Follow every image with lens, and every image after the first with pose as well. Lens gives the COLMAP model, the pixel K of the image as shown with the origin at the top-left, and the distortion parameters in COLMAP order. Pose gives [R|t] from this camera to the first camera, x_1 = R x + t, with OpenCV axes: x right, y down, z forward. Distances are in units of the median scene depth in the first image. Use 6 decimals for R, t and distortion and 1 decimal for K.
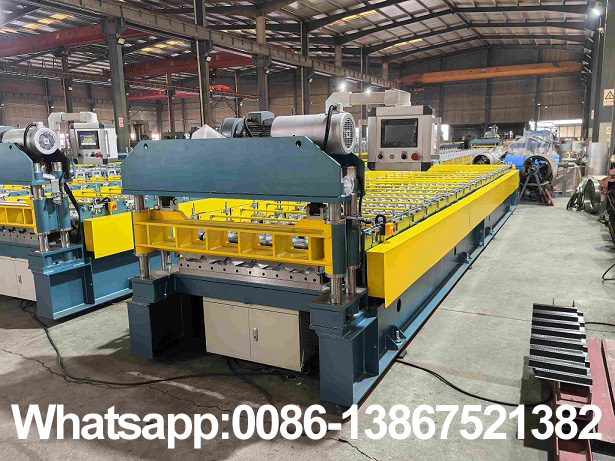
lens RADIAL K [[495.3, 0, 328.4], [0, 495.3, 228.2], [0, 0, 1]] dist [0.027796, -0.025773]
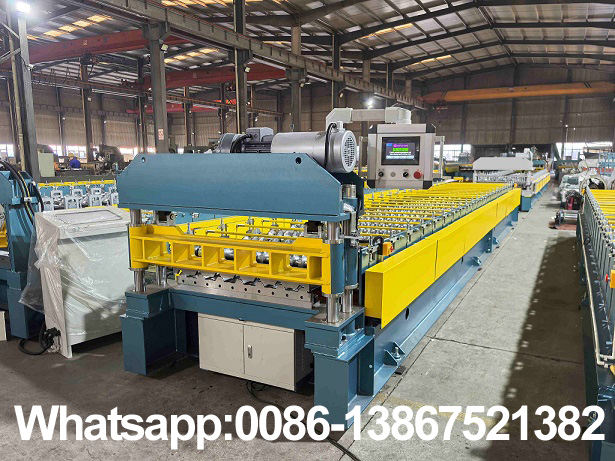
lens RADIAL K [[495.3, 0, 319.8], [0, 495.3, 242.4], [0, 0, 1]] dist [0.027796, -0.025773]
pose [[0.999767, 0.021483, -0.002193, -0.015488], [-0.021498, 0.999742, -0.007305, -0.001332], [0.002035, 0.007351, 0.999971, 0.009644]]
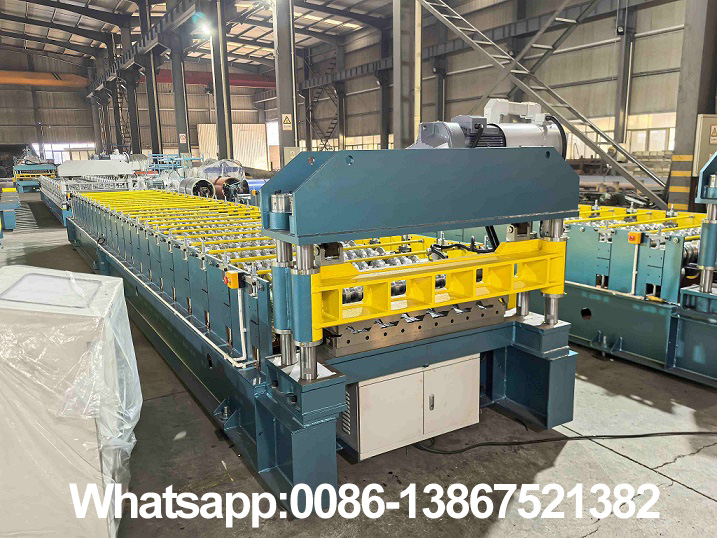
lens RADIAL K [[577.5, 0, 356.0], [0, 577.5, 271.8], [0, 0, 1]] dist [0.027796, -0.025773]
pose [[0.541657, -0.153145, 0.826531, -1.462295], [0.152876, 0.984814, 0.082287, -0.130260], [-0.826581, 0.081786, 0.556844, 0.889108]]
